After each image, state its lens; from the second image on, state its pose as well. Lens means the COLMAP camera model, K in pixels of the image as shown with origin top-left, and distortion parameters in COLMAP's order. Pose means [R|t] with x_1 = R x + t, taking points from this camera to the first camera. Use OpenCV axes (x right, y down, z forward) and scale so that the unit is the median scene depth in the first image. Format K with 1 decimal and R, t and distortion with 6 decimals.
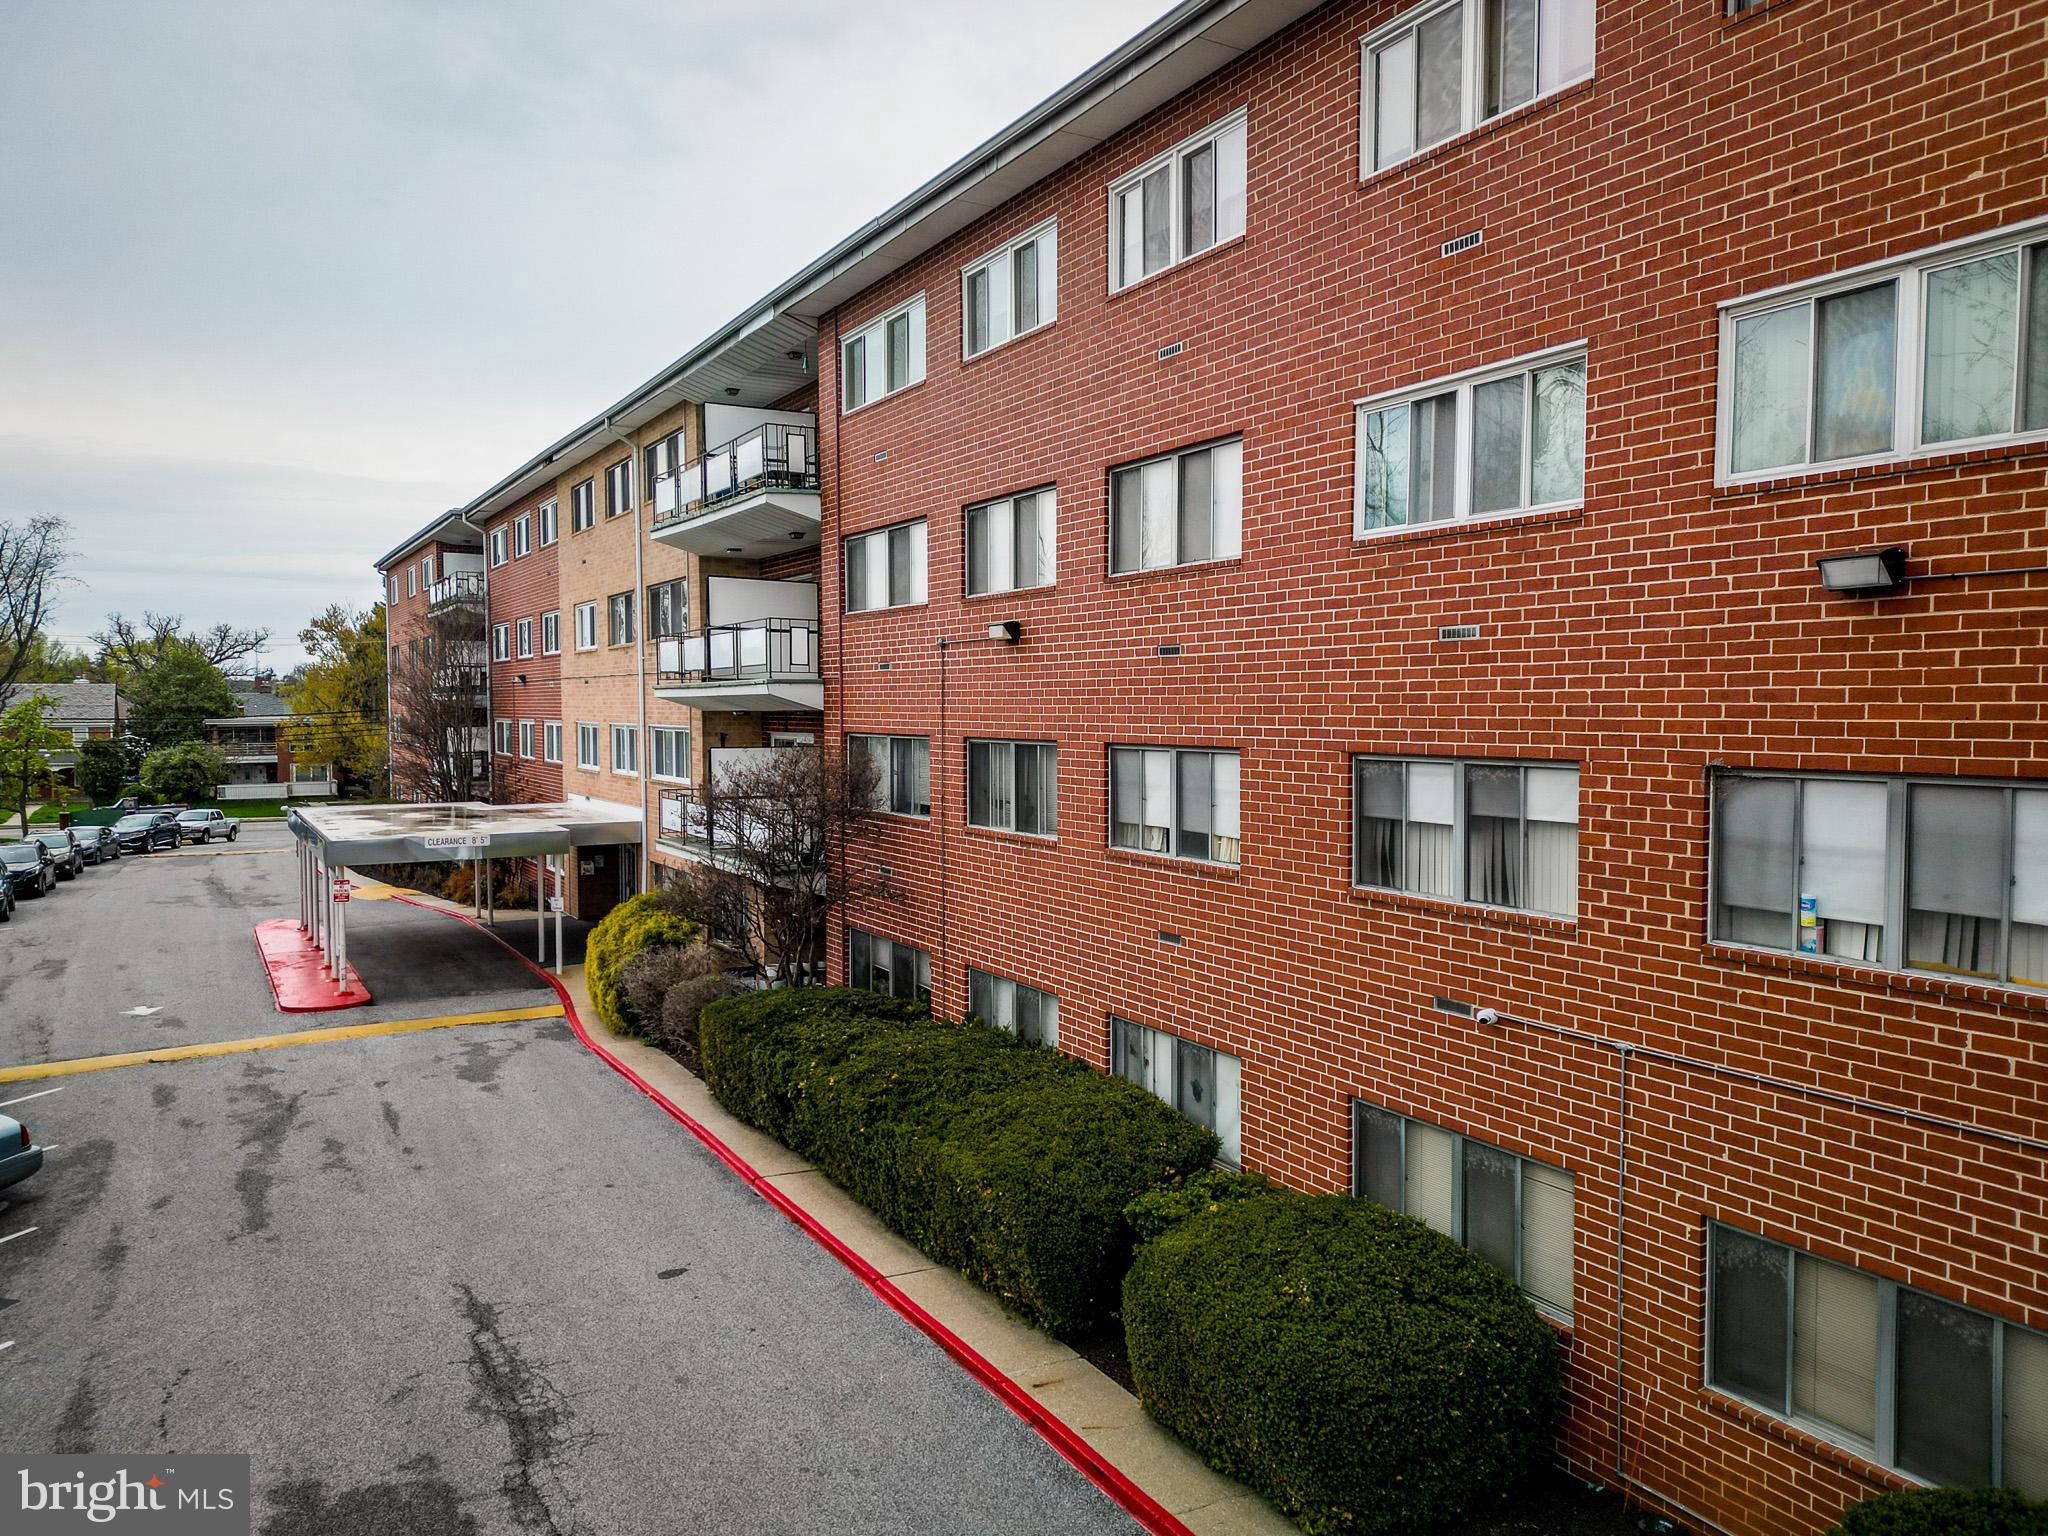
lens RADIAL K [[1436.1, 0, 1019.0], [0, 1436.1, 765.1], [0, 0, 1]] dist [0.036650, -0.005801]
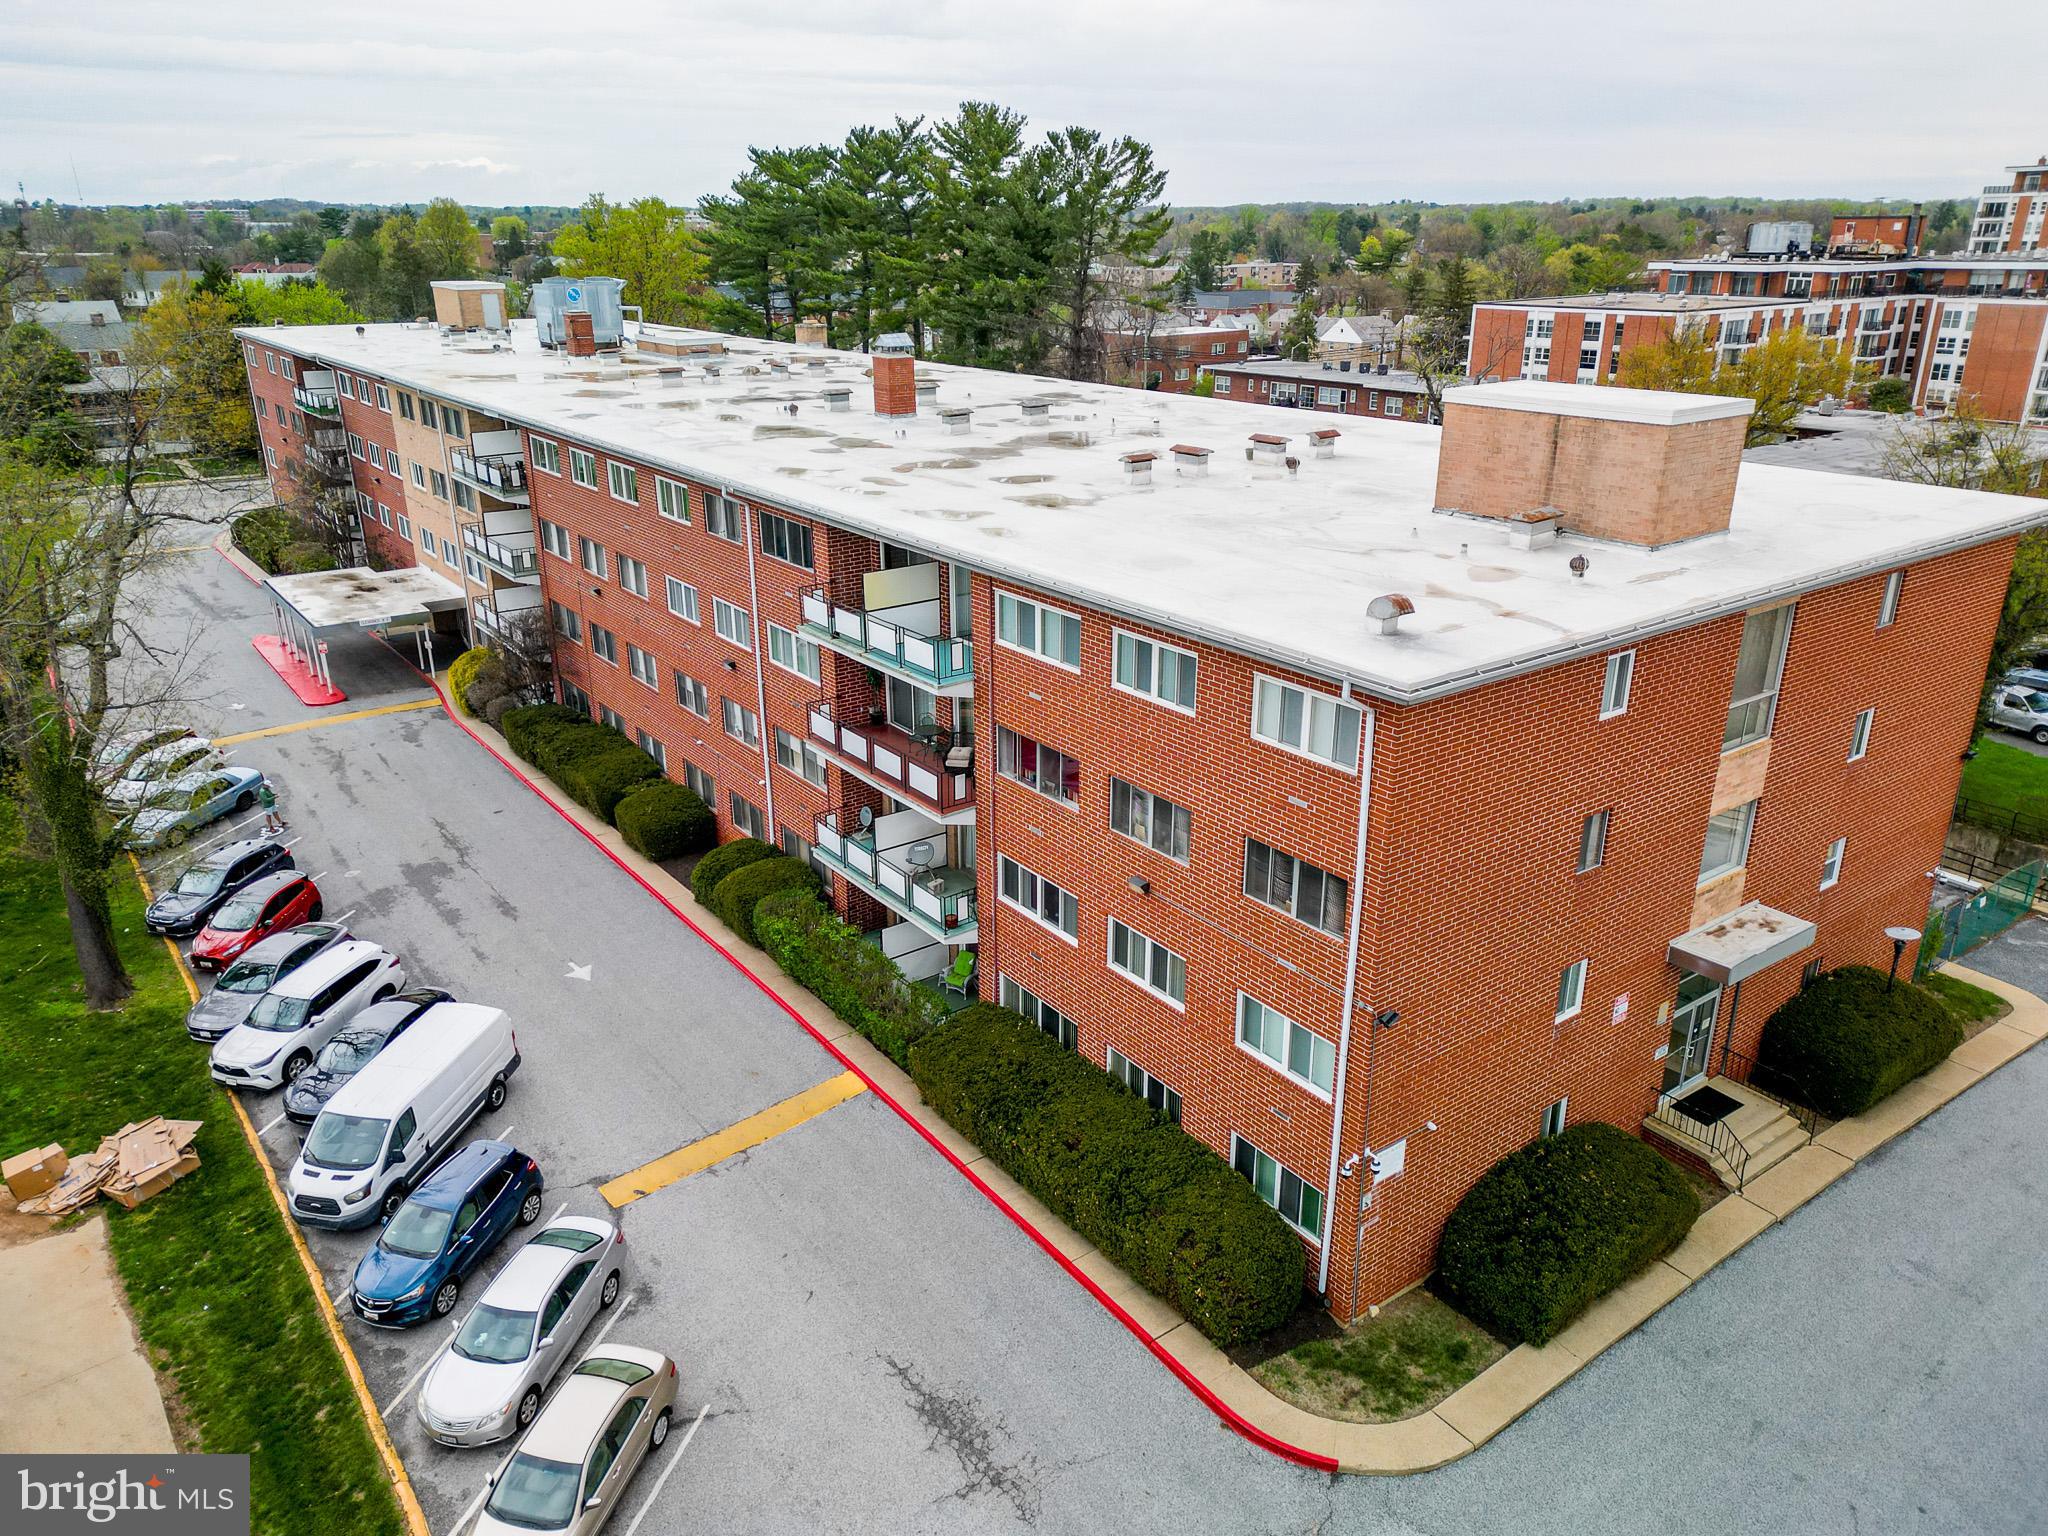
lens RADIAL K [[1436.1, 0, 1029.1], [0, 1436.1, 768.2], [0, 0, 1]] dist [0.036650, -0.005801]
pose [[0.993915, -0.036184, 0.104034, 0.476362], [0.001684, 0.949385, 0.314111, -0.589993], [-0.110134, -0.312025, 0.943669, -1.679986]]
